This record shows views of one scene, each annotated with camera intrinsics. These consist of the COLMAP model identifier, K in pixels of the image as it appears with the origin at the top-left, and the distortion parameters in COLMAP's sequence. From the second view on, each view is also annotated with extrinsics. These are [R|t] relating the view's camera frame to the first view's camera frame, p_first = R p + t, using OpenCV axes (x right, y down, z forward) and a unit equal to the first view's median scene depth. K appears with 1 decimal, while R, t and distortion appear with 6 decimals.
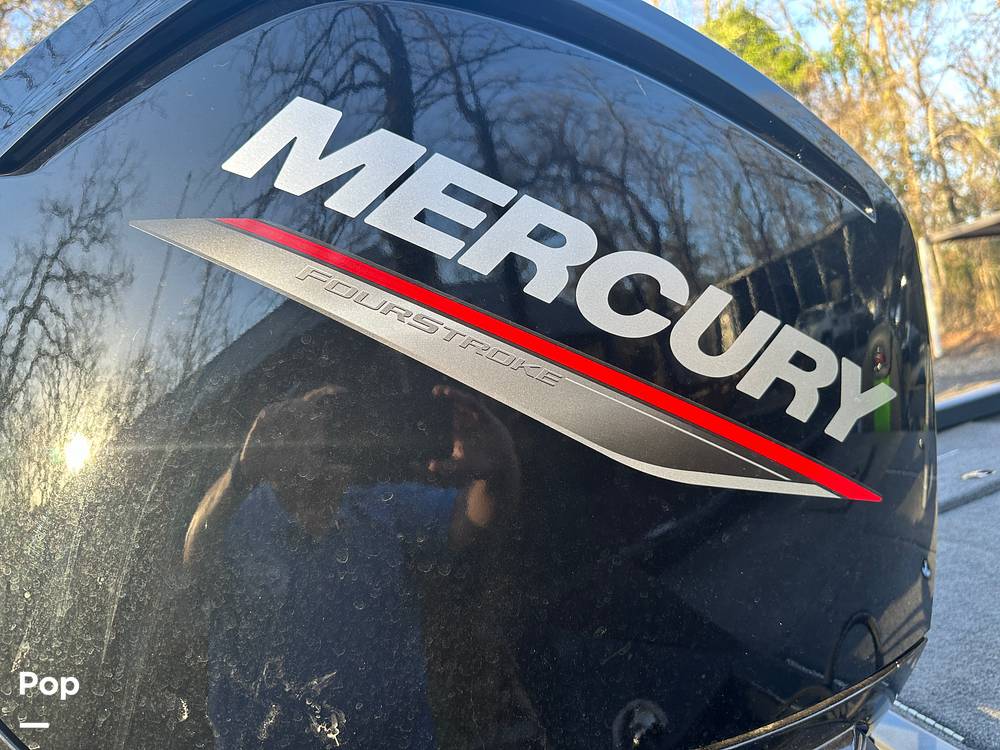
lens RADIAL K [[686.6, 0, 502.6], [0, 686.6, 378.0], [0, 0, 1]] dist [0.023769, -0.025868]
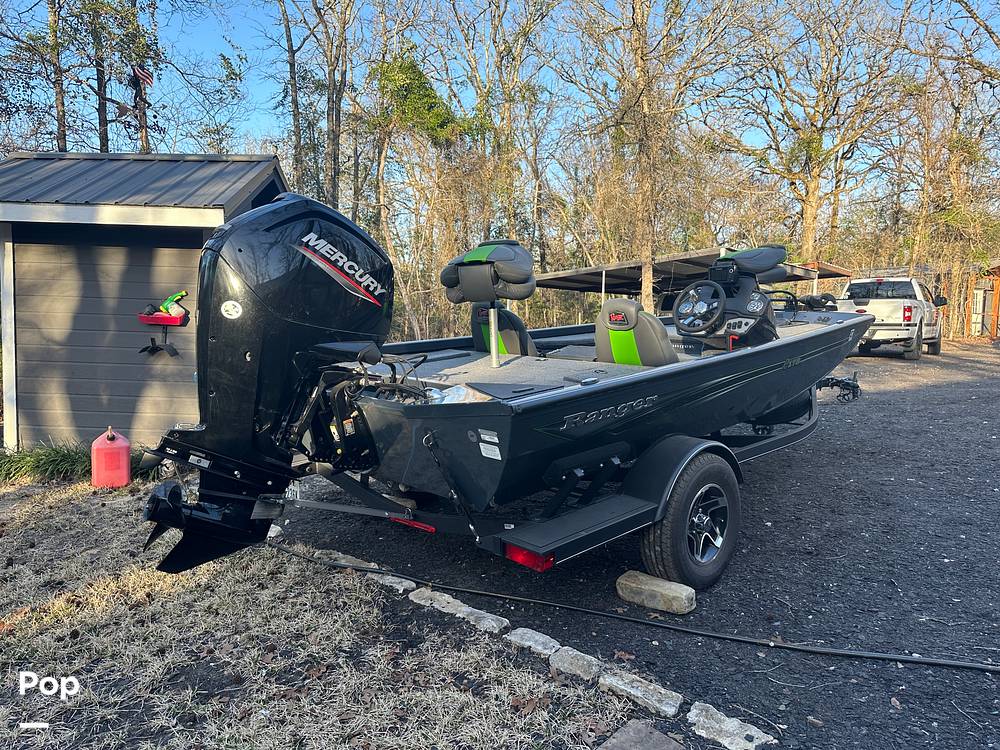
lens RADIAL K [[686.6, 0, 501.7], [0, 686.6, 375.1], [0, 0, 1]] dist [0.023769, -0.025868]
pose [[0.857840, 0.129900, 0.497229, -1.786059], [-0.132714, 0.990705, -0.029854, 0.944598], [-0.496485, -0.040379, 0.867105, -5.742990]]
